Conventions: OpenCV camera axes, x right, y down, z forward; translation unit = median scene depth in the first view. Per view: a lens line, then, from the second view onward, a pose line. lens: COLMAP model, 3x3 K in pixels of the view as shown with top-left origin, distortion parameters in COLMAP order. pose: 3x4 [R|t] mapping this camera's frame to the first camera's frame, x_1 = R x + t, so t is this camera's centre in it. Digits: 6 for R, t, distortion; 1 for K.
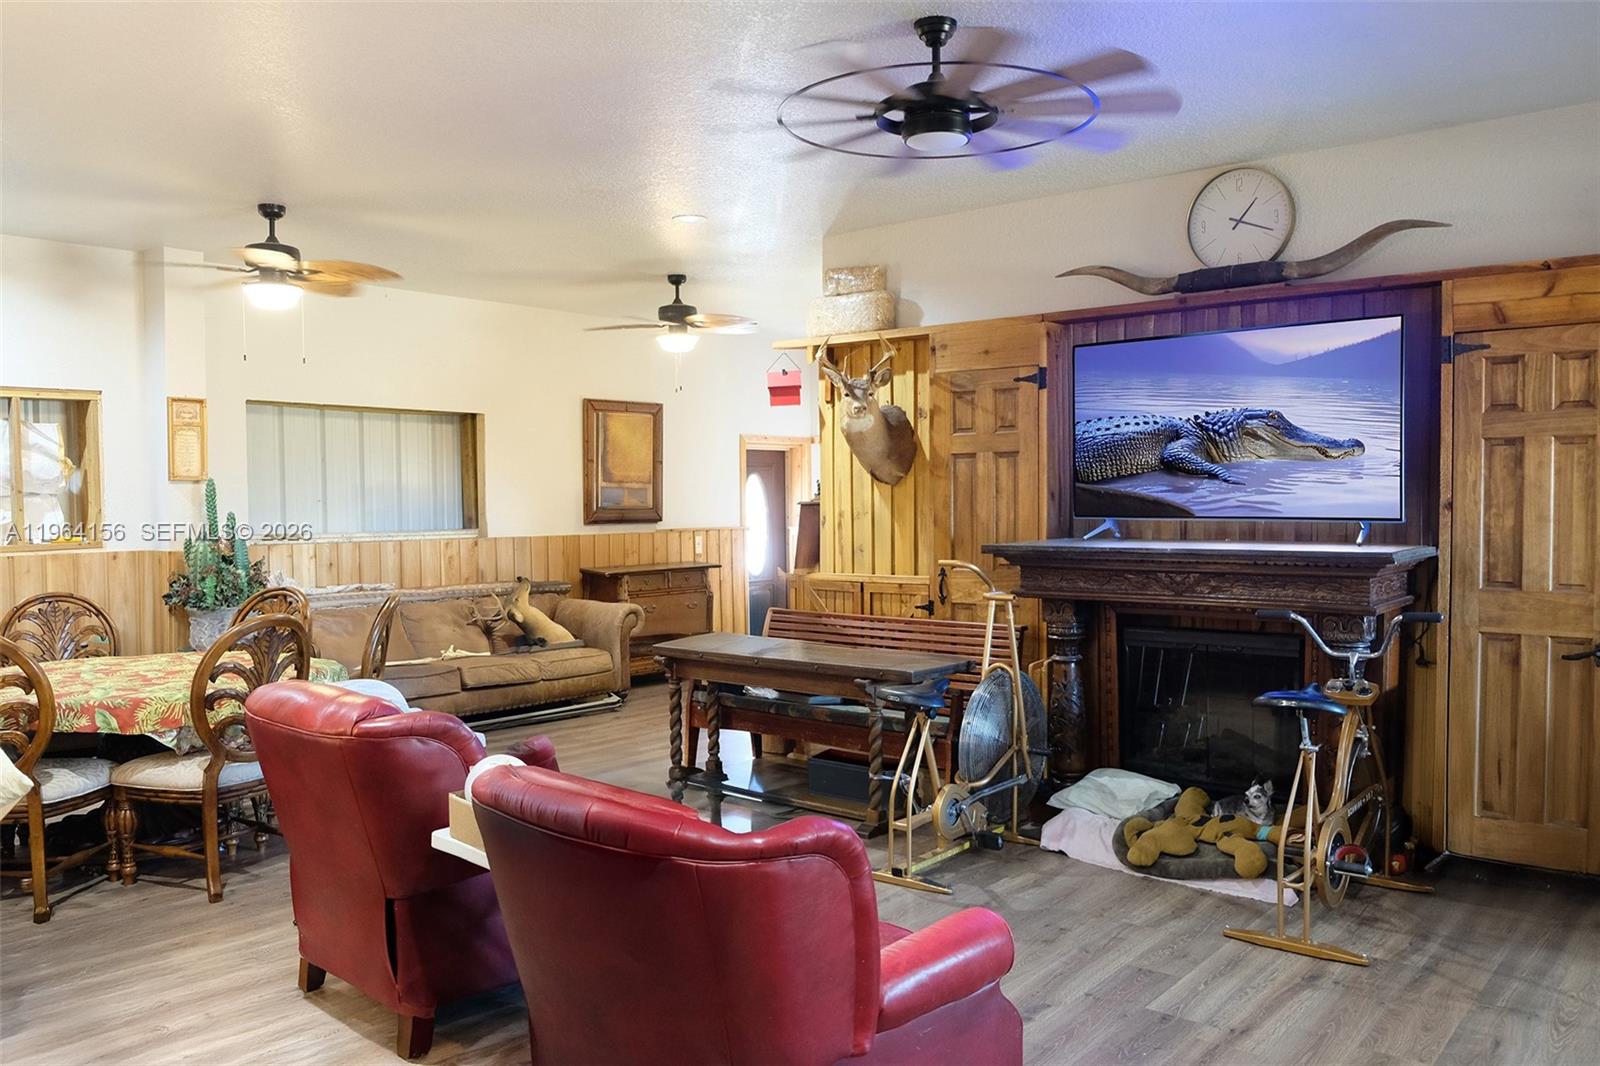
lens RADIAL K [[1272.3, 0, 798.7], [0, 1272.3, 536.8], [0, 0, 1]] dist [-0.003023, -0.000371]
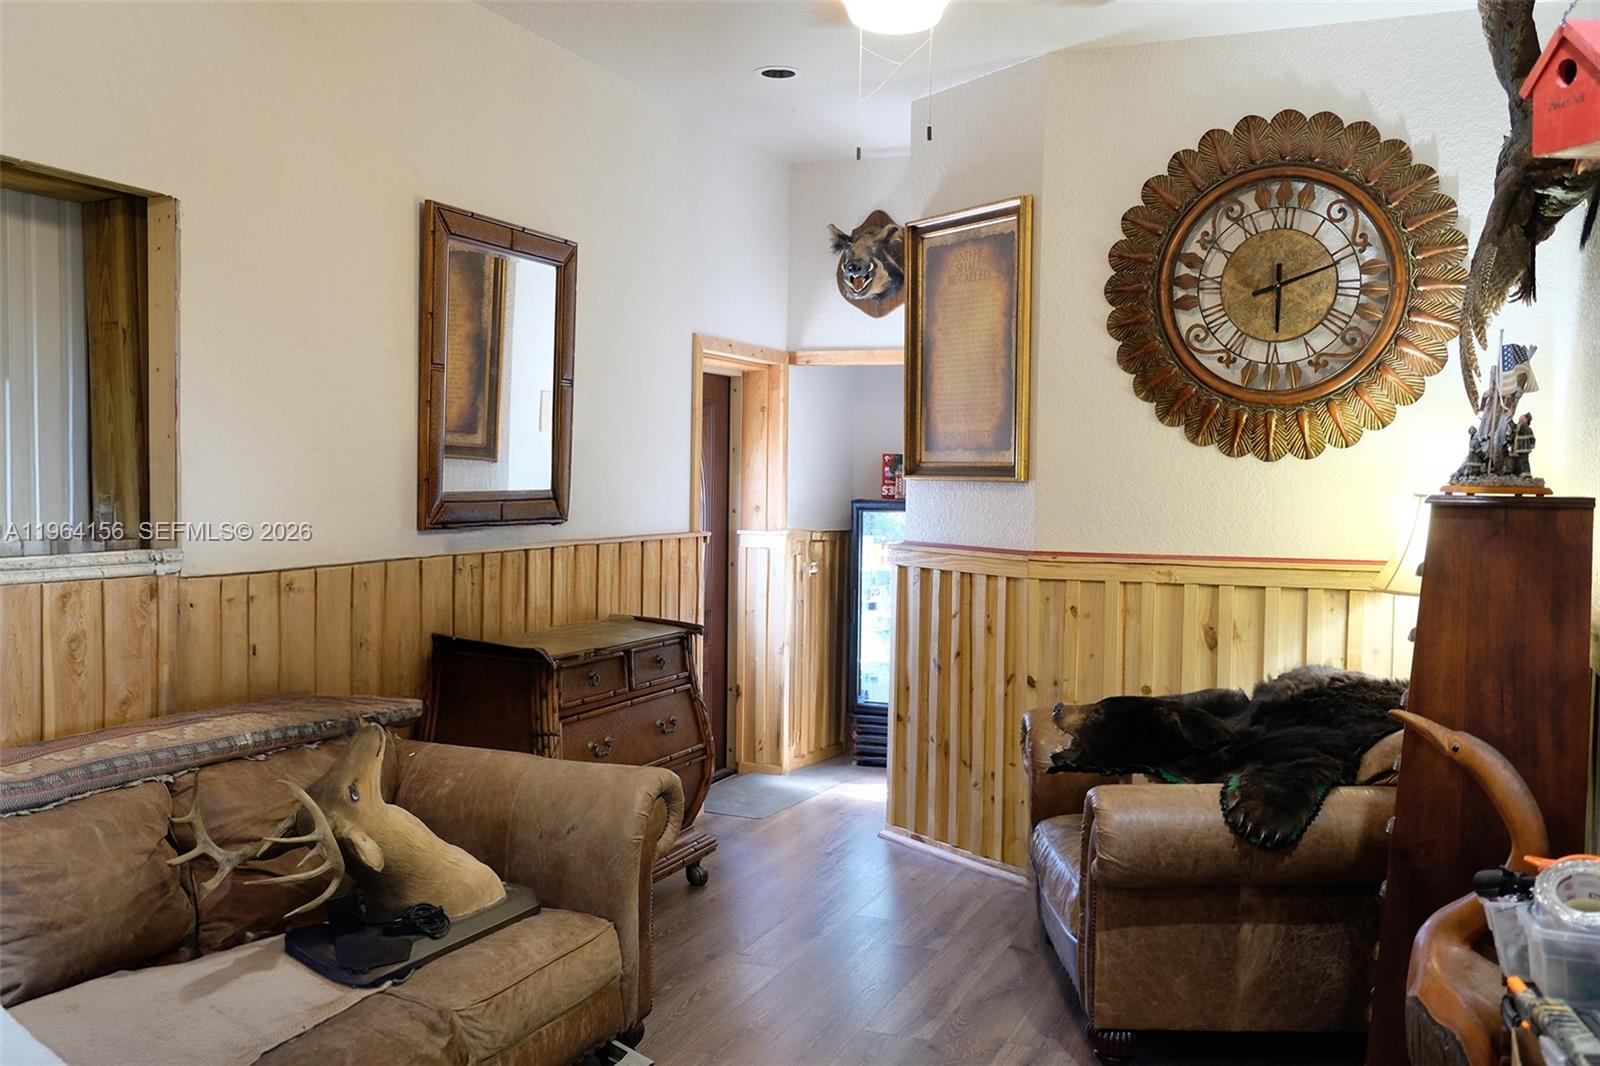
lens RADIAL K [[1407.2, 0, 801.2], [0, 1407.2, 532.6], [0, 0, 1]] dist [0.009409, 0.006528]
pose [[0.938817, 0.013399, 0.344157, -0.199043], [-0.017799, 0.999795, 0.009626, -0.014712], [-0.343957, -0.015163, 0.938863, 0.541089]]
